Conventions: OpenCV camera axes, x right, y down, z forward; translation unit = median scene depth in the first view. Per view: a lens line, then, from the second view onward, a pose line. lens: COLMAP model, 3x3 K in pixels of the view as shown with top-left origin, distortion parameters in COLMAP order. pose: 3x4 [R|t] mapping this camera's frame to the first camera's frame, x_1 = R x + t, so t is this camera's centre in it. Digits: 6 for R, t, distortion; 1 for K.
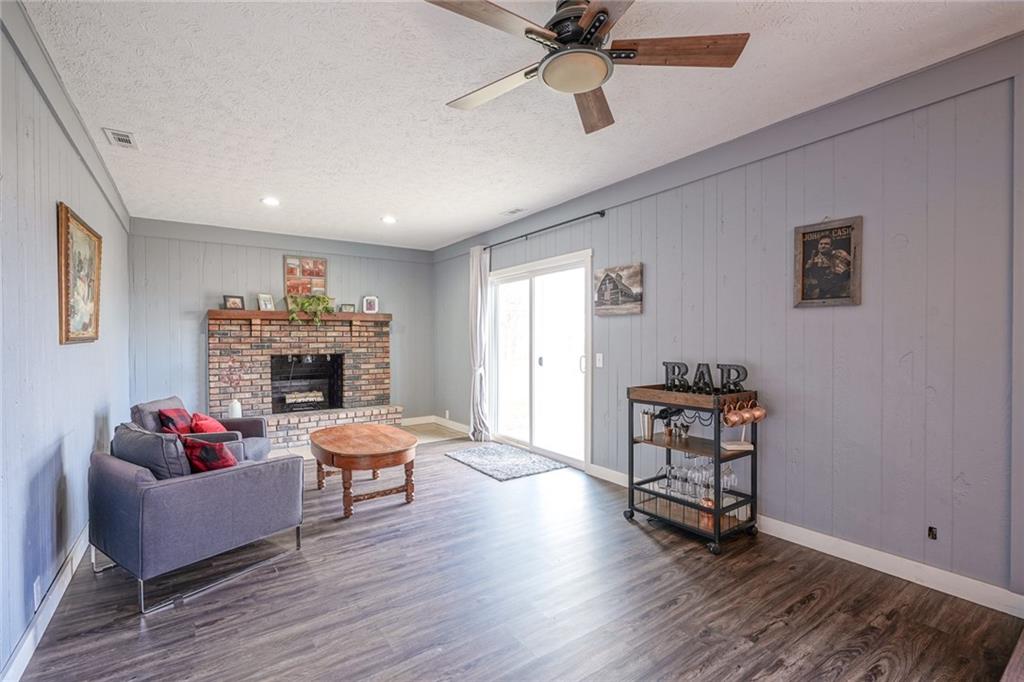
lens RADIAL K [[464.3, 0, 508.6], [0, 464.3, 343.9], [0, 0, 1]] dist [-0.003055, 0.000384]
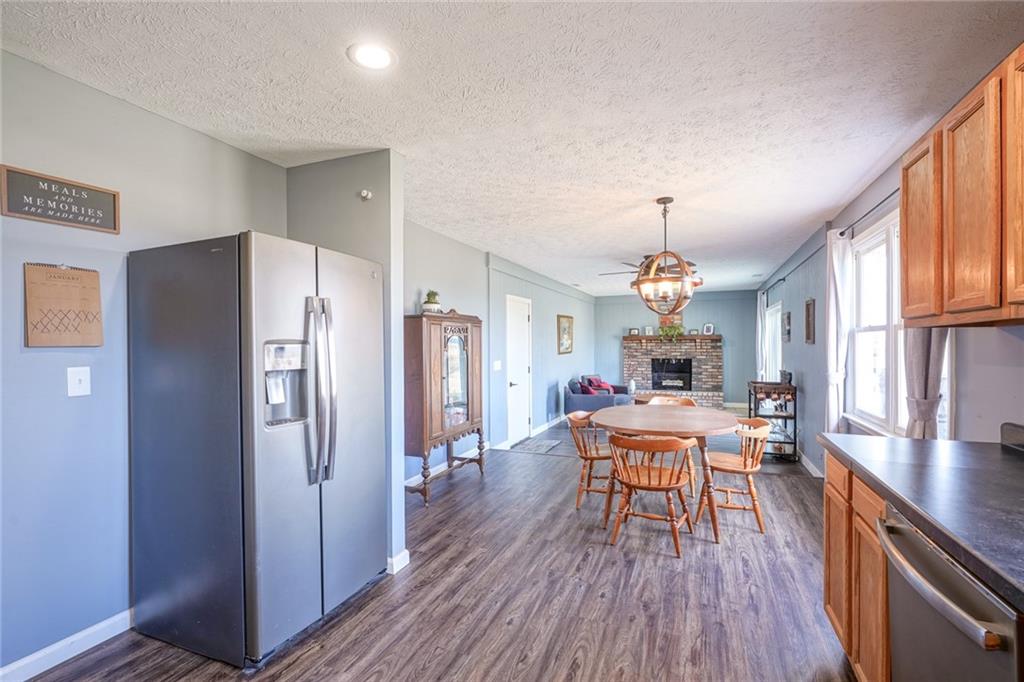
lens RADIAL K [[455.3, 0, 509.1], [0, 455.3, 345.1], [0, 0, 1]] dist [-0.009467, 0.000285]
pose [[0.542610, 0.003345, -0.839978, 0.713388], [-0.003548, 0.999992, 0.001690, -0.030911], [0.839977, 0.002063, 0.542617, -0.489797]]
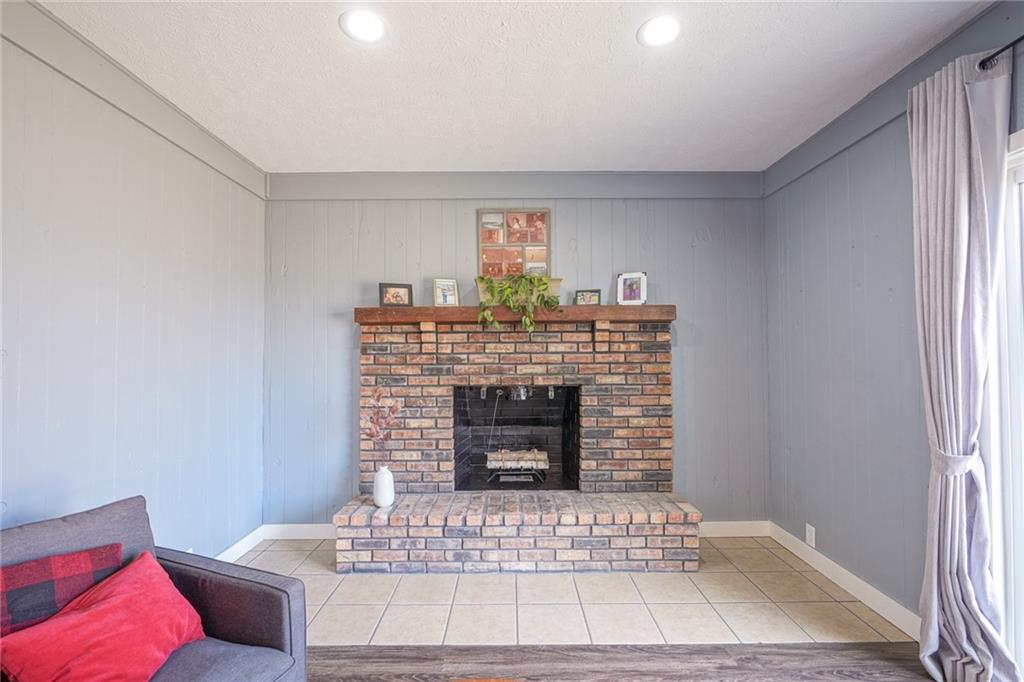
lens RADIAL K [[464.3, 0, 508.6], [0, 464.3, 343.9], [0, 0, 1]] dist [-0.003055, 0.000384]
pose [[0.822751, -0.012727, -0.568260, -0.131252], [-0.005408, 0.999529, -0.030215, -0.009670], [0.568377, 0.027933, 0.822294, 0.550465]]
